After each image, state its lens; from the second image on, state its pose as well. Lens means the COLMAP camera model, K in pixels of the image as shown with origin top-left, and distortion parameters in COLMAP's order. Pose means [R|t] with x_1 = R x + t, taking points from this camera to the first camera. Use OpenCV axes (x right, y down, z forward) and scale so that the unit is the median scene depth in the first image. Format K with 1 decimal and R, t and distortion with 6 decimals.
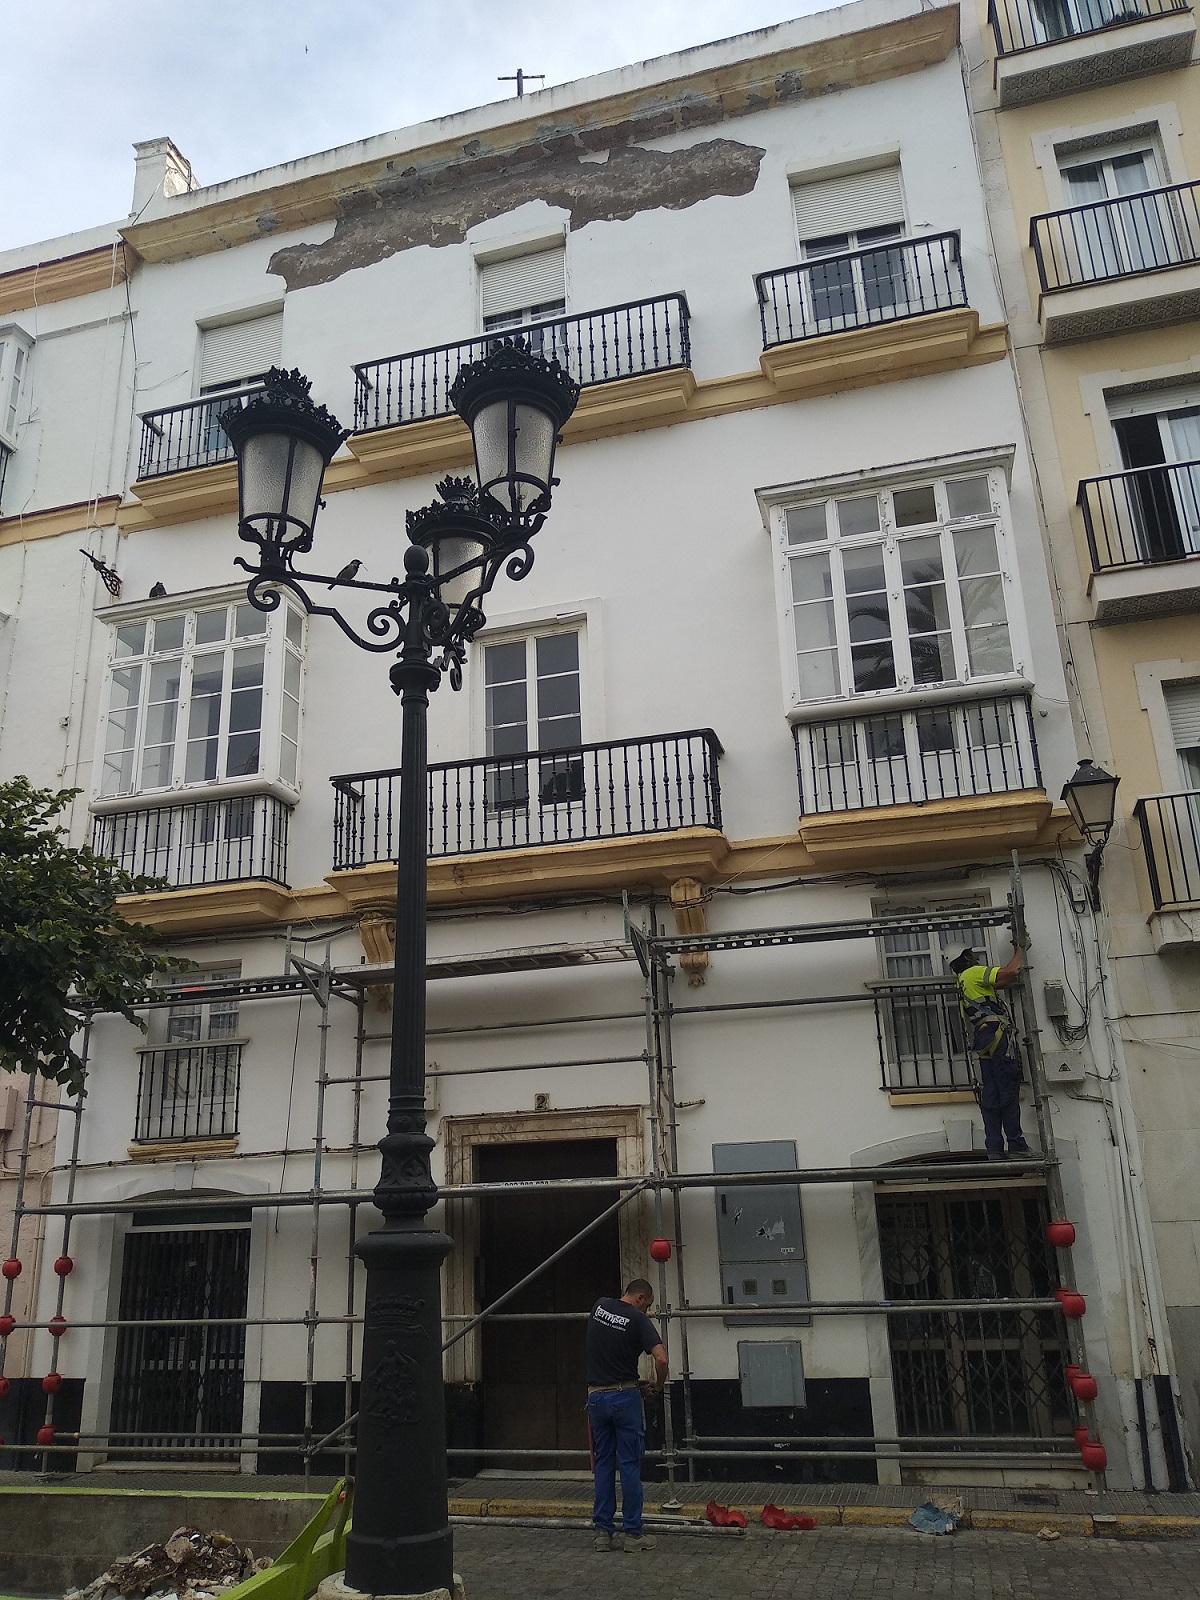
lens RADIAL K [[1250.6, 0, 589.1], [0, 1250.6, 805.4], [0, 0, 1]] dist [0.043658, -0.060259]
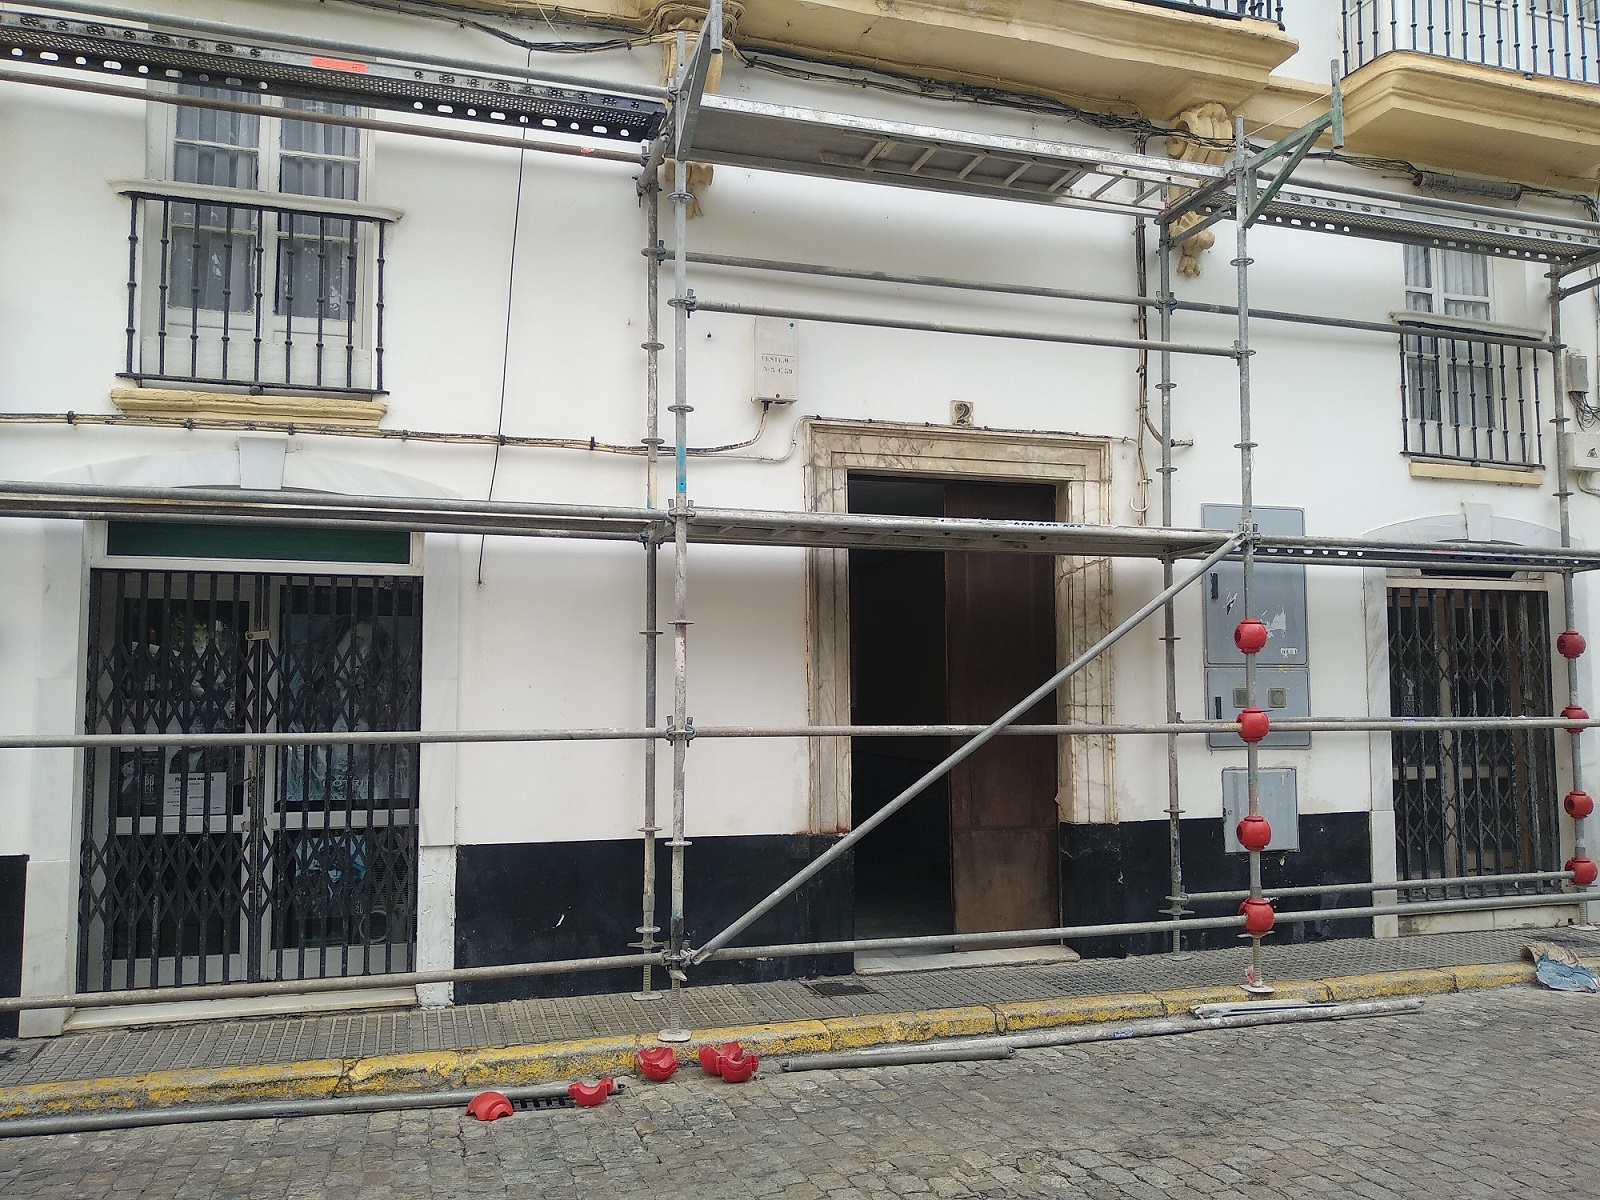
lens RADIAL K [[1250.6, 0, 810.5], [0, 1250.6, 587.3], [0, 0, 1]] dist [0.043658, -0.060259]
pose [[0.833827, 0.078137, 0.546469, -0.438626], [-0.200680, 0.965108, 0.168210, 0.234444], [-0.514258, -0.249923, 0.820413, 0.518955]]
